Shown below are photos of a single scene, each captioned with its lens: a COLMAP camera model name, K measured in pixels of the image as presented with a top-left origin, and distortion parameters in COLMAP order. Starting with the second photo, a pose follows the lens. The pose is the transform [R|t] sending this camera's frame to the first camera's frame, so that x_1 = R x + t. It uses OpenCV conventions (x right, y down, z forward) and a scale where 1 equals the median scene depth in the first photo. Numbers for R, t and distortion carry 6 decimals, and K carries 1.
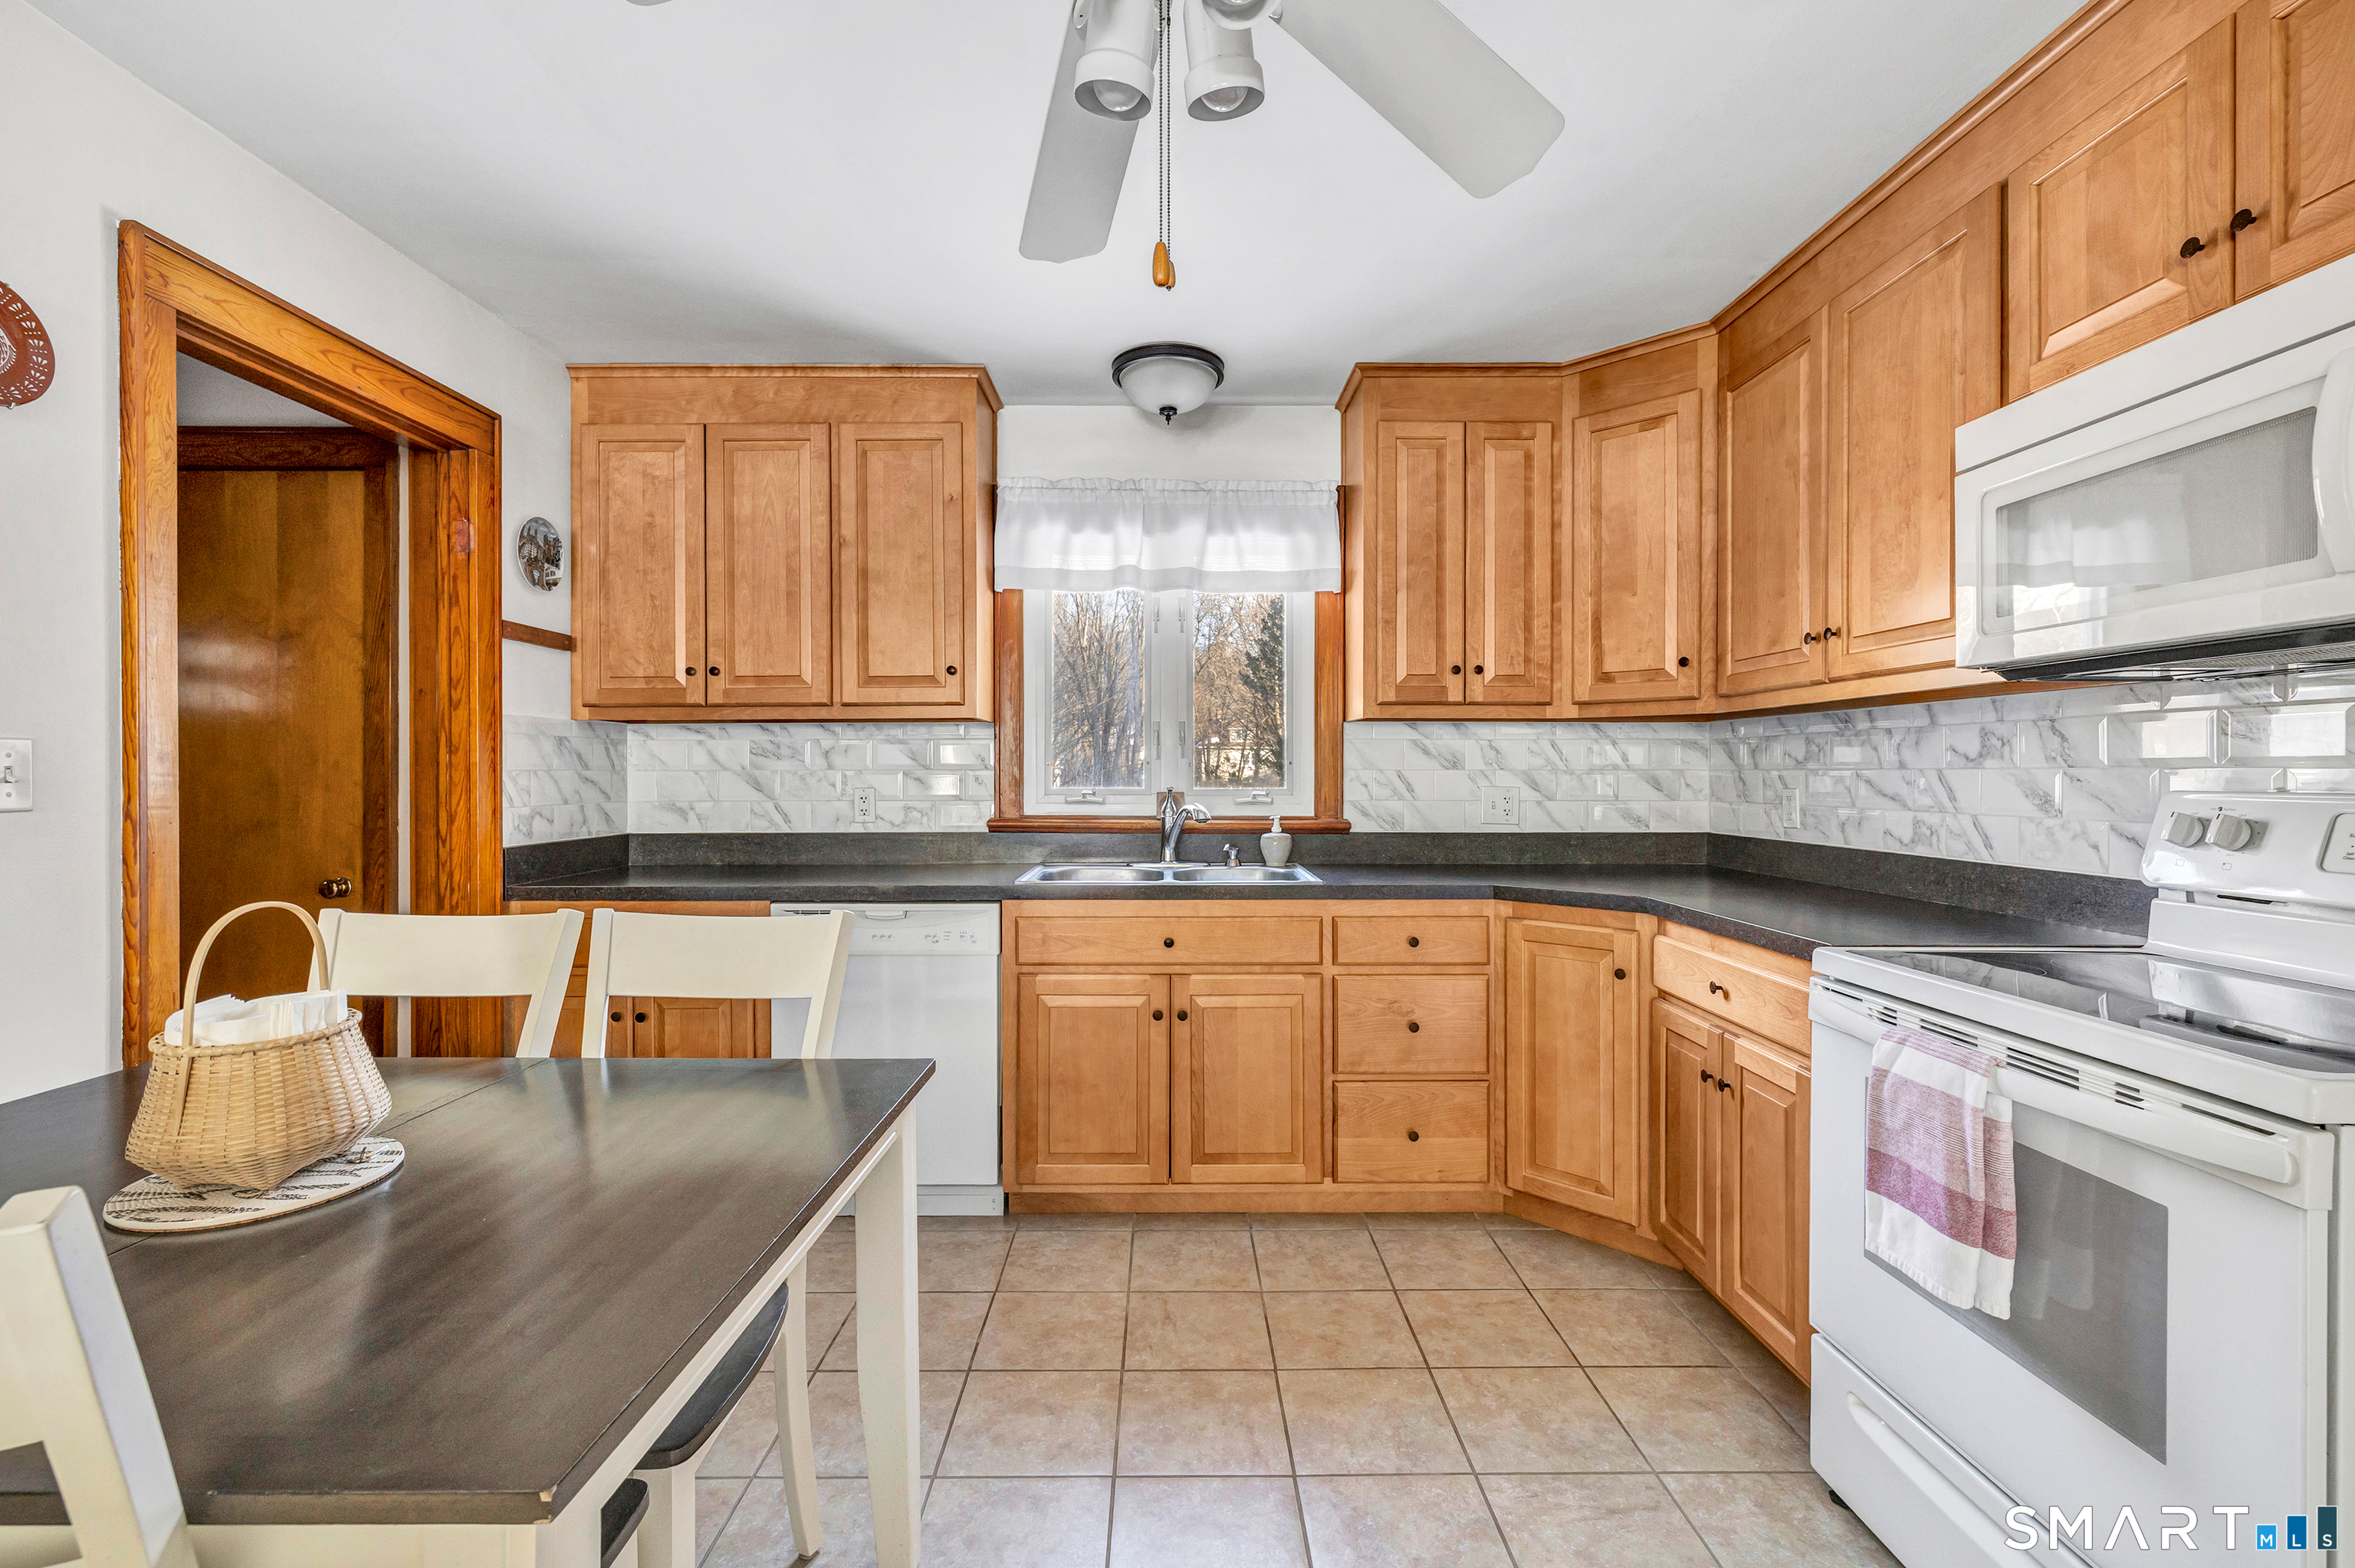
lens RADIAL K [[1043.9, 0, 1166.7], [0, 1043.9, 775.8], [0, 0, 1]] dist [-0.000388, 0.000067]
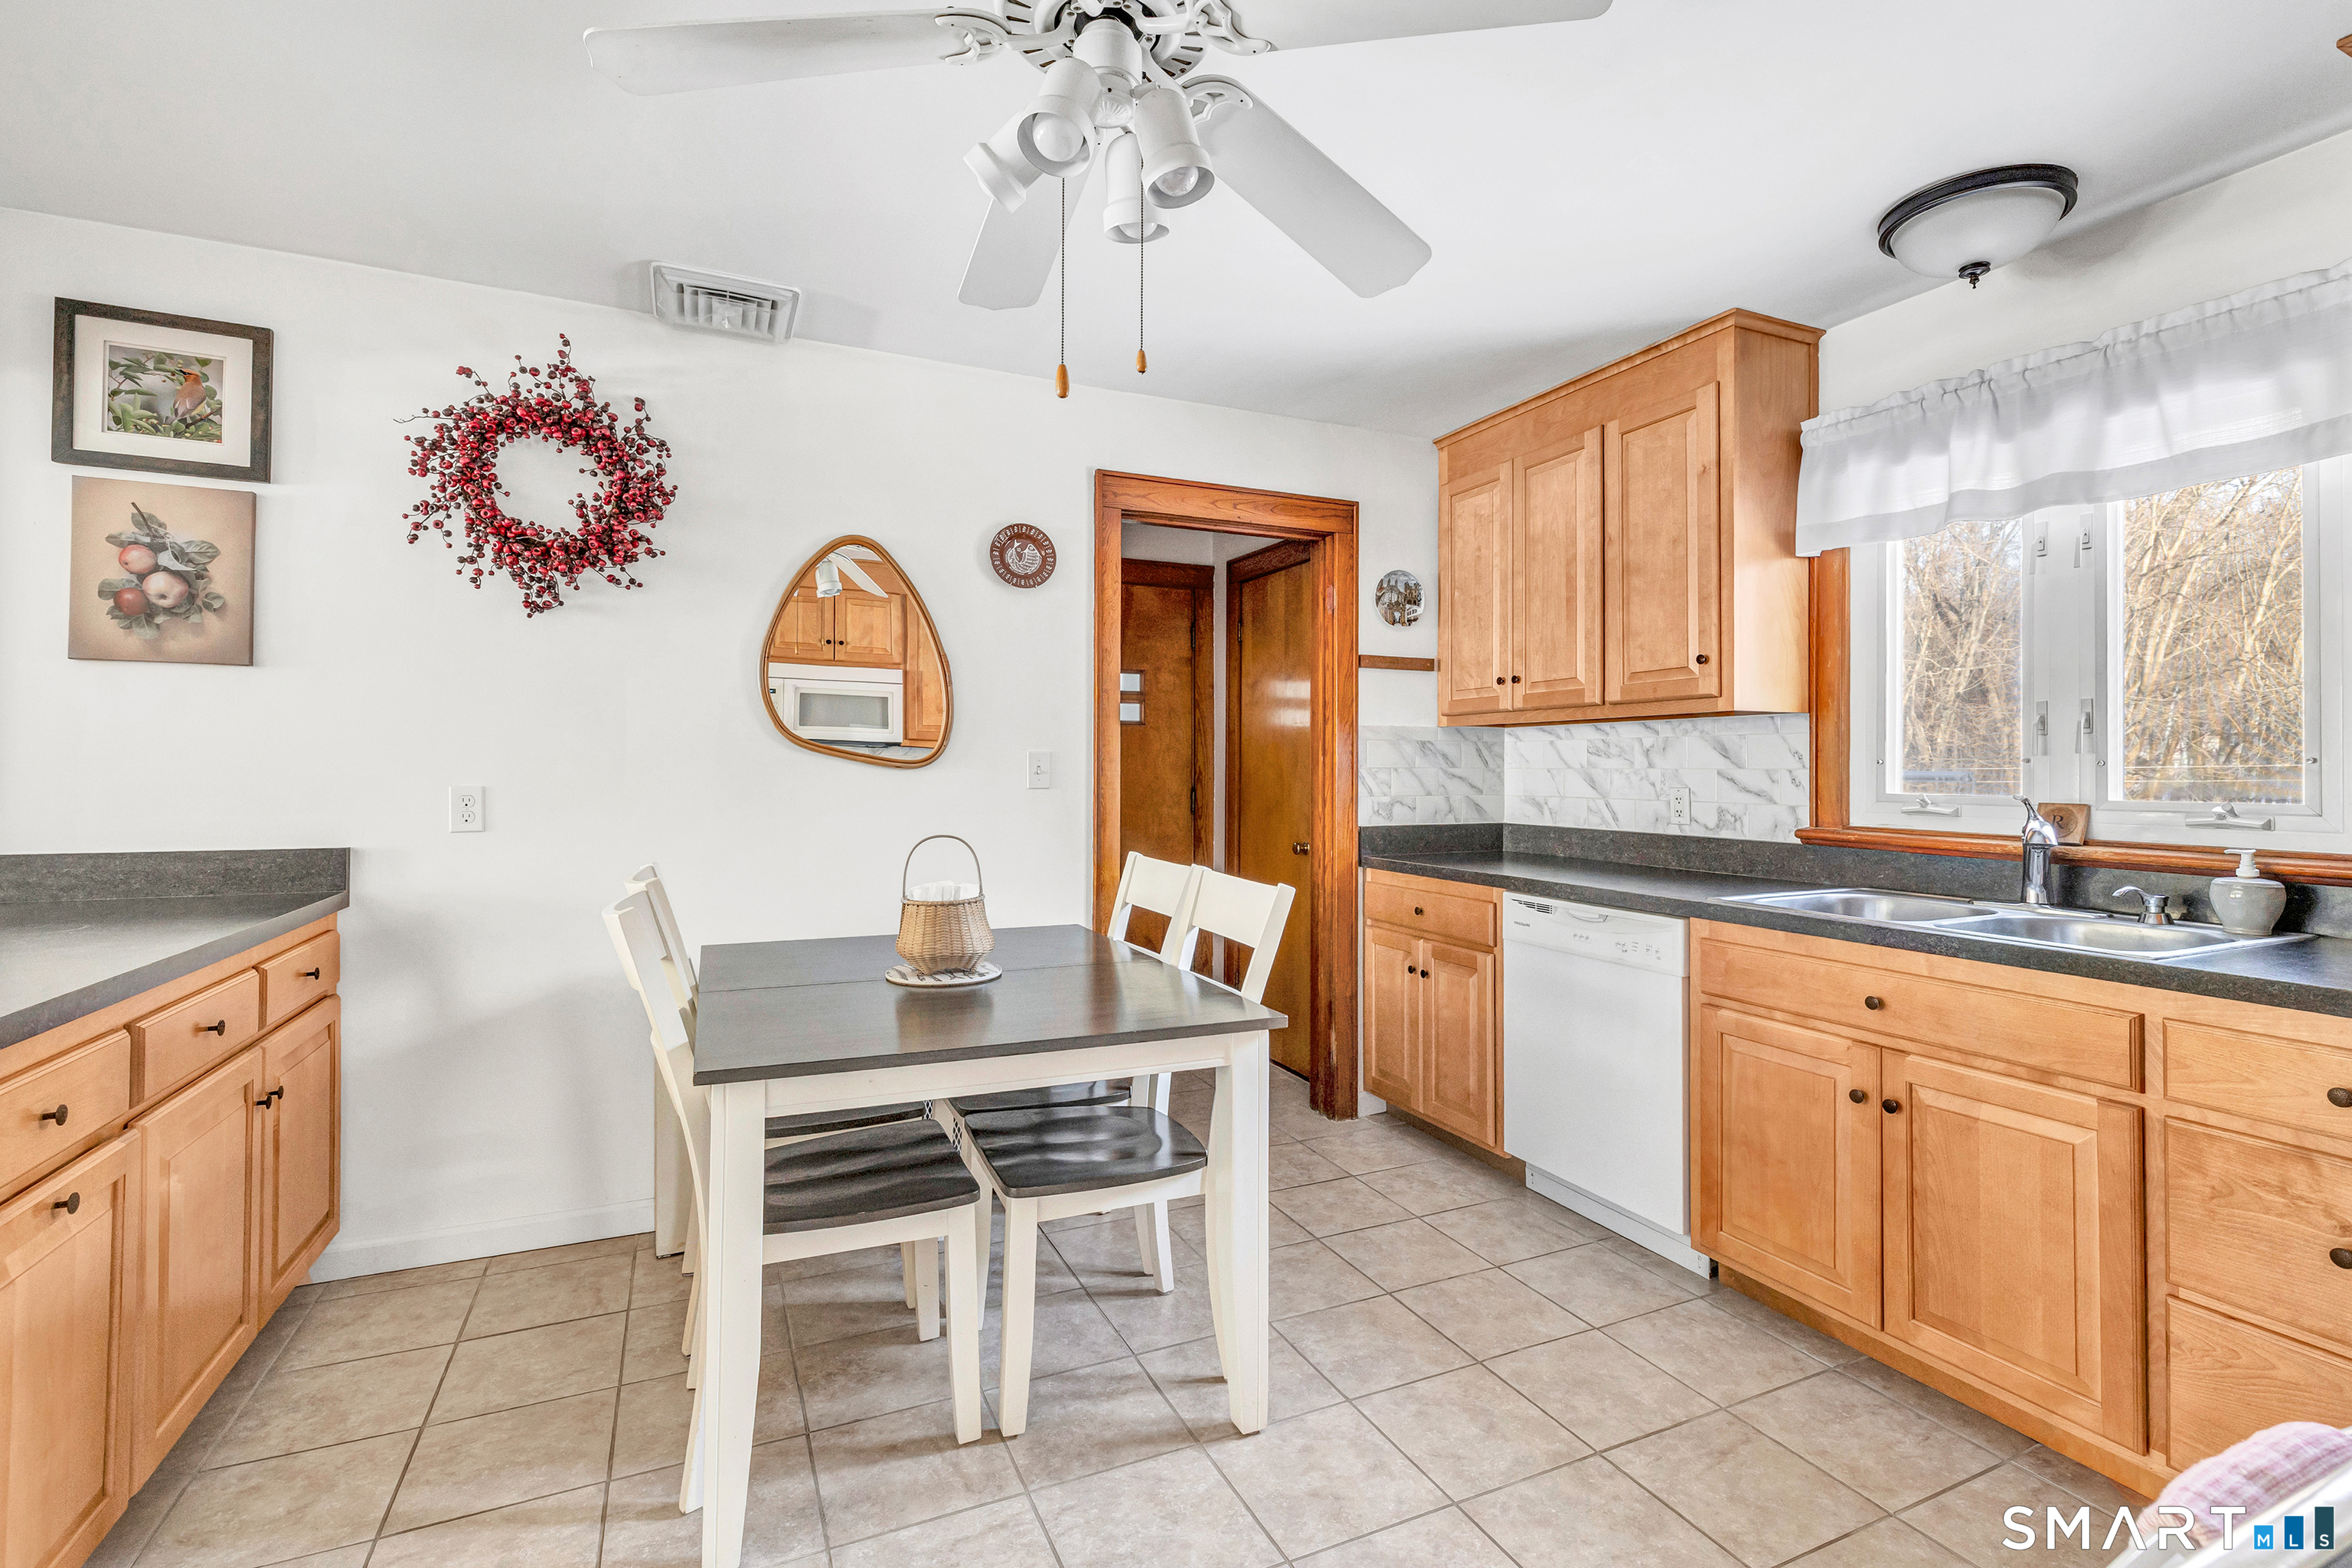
lens RADIAL K [[1048.0, 0, 1168.9], [0, 1048.0, 756.6], [0, 0, 1]] dist [-0.001313, 0.000050]
pose [[0.410135, -0.005752, -0.912007, 0.429066], [-0.008034, 0.999919, -0.009920, -0.004106], [0.911989, 0.011396, 0.410056, 0.207976]]
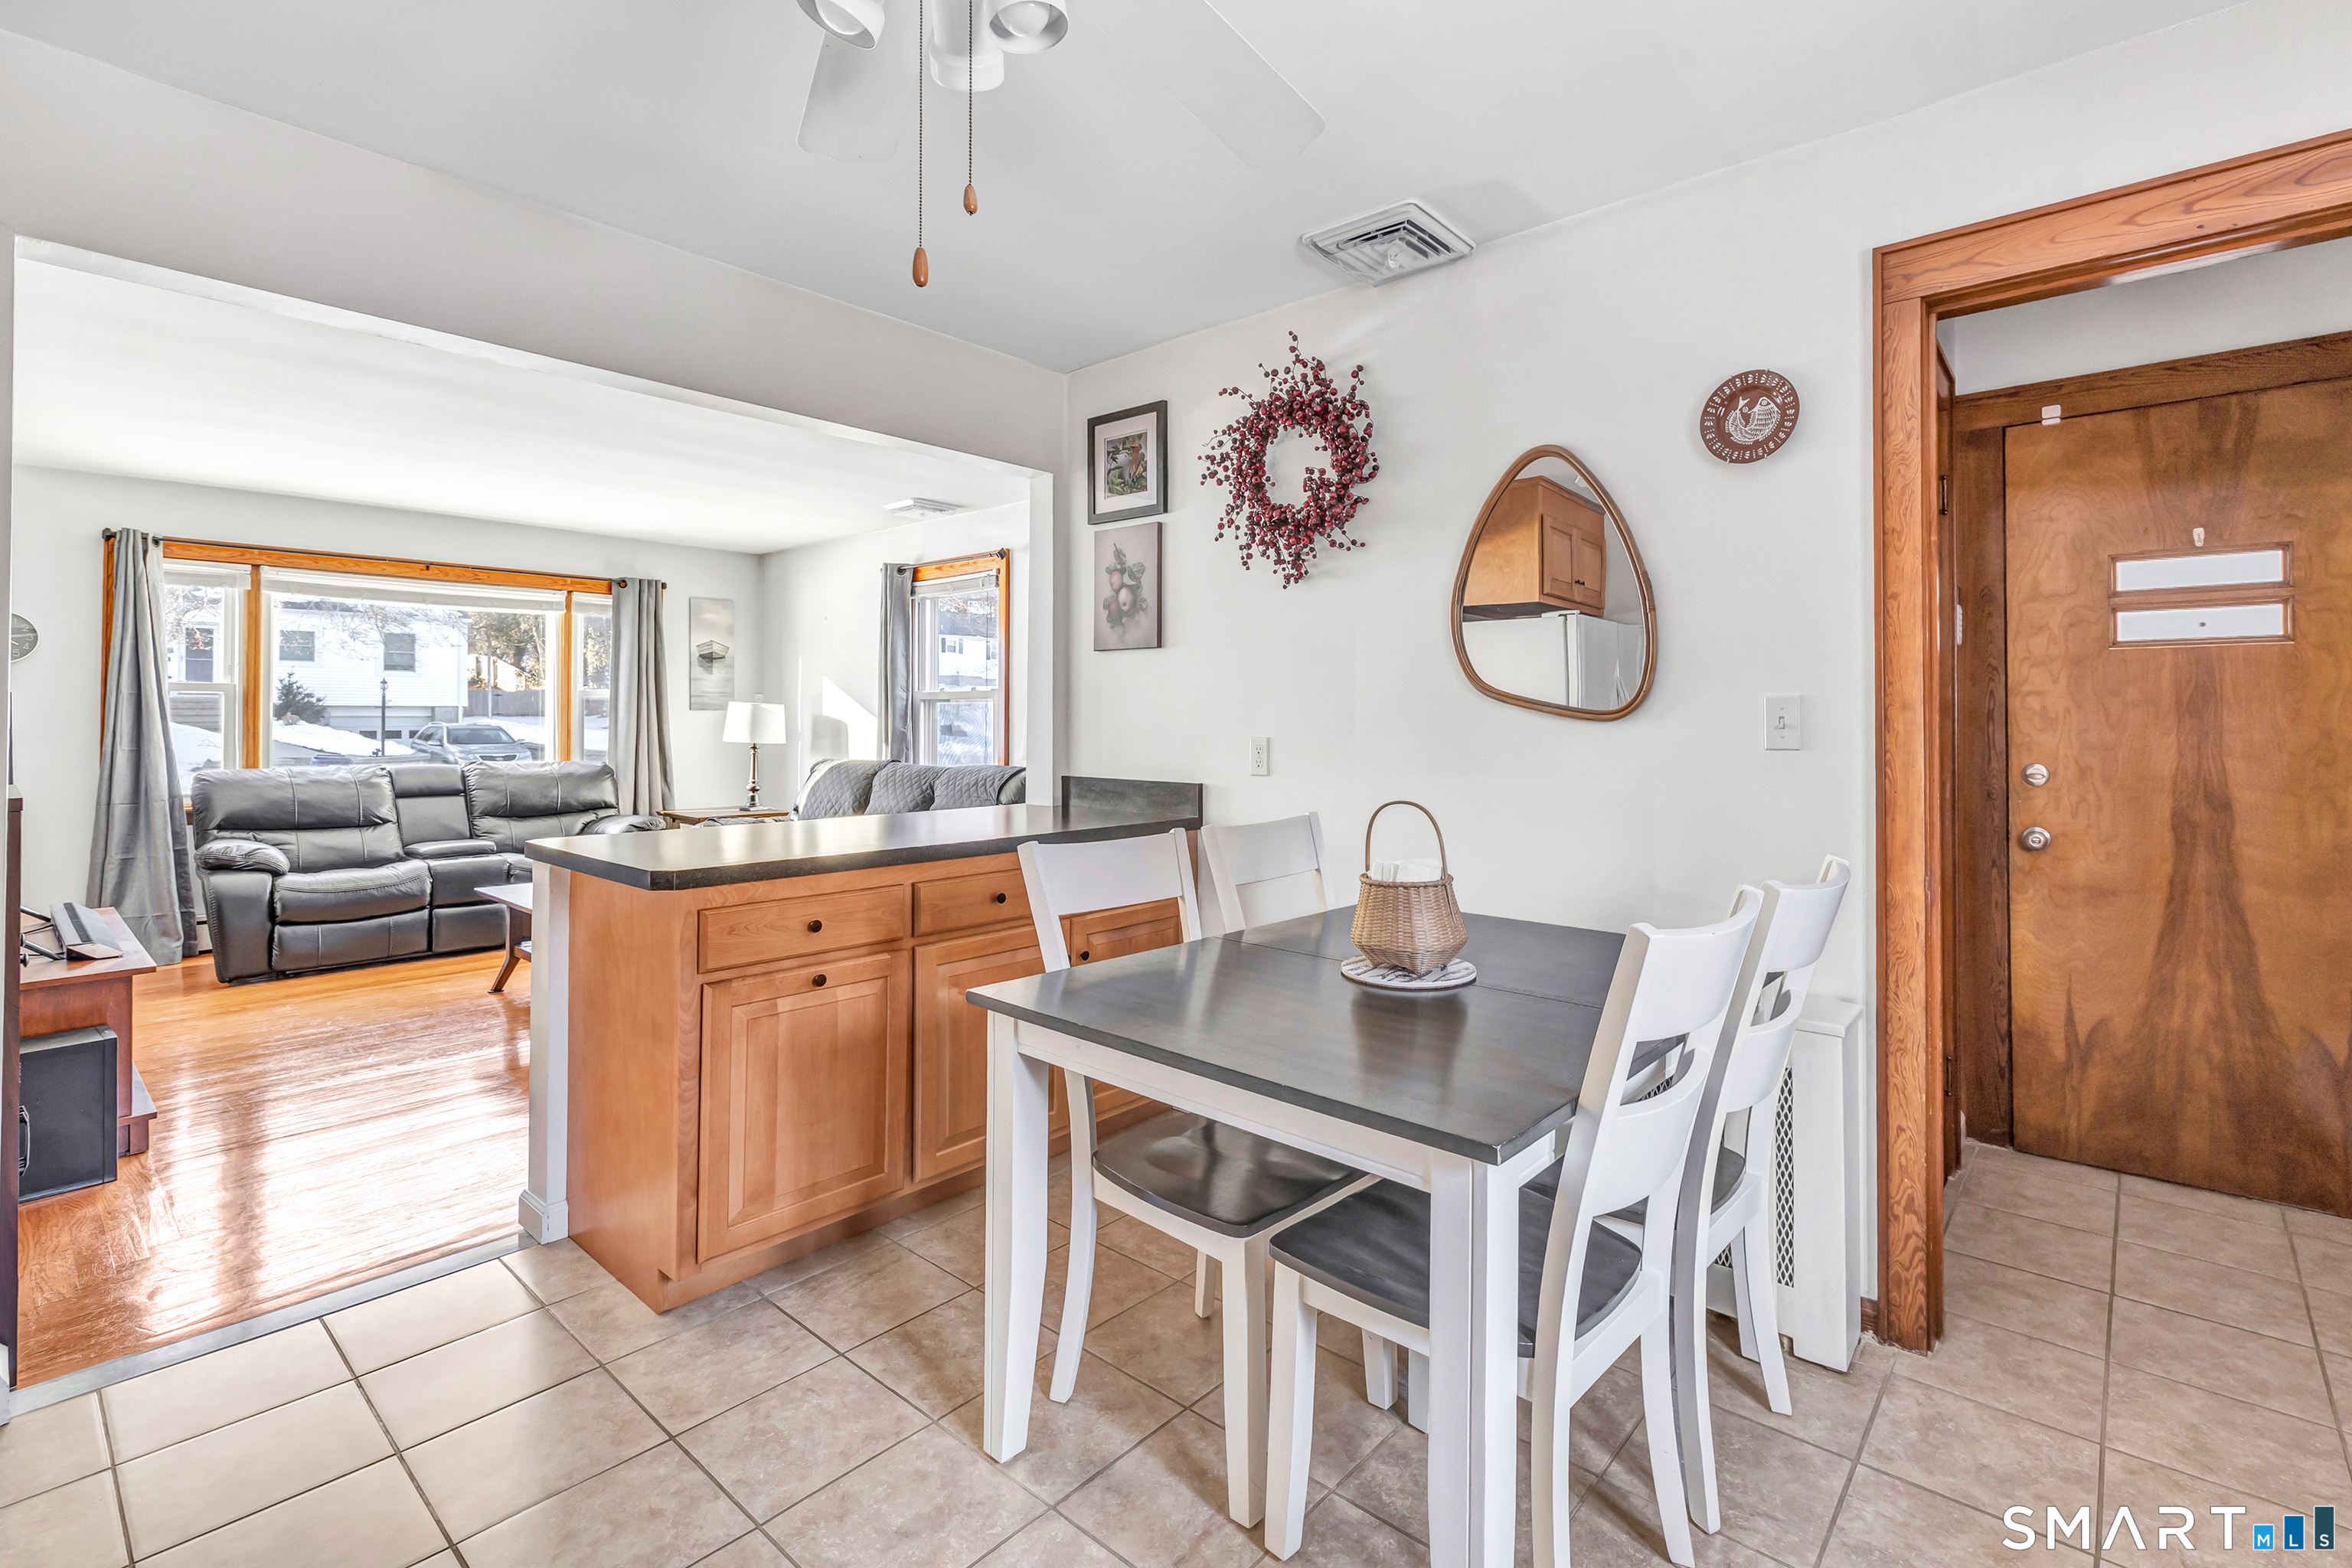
lens RADIAL K [[1090.6, 0, 1182.0], [0, 1090.6, 700.2], [0, 0, 1]] dist [0.000990, 0.000063]
pose [[-0.658109, -0.013106, -0.752808, 0.244795], [-0.003736, 0.999893, -0.014142, -0.004624], [0.752913, -0.006494, -0.658088, 0.702382]]
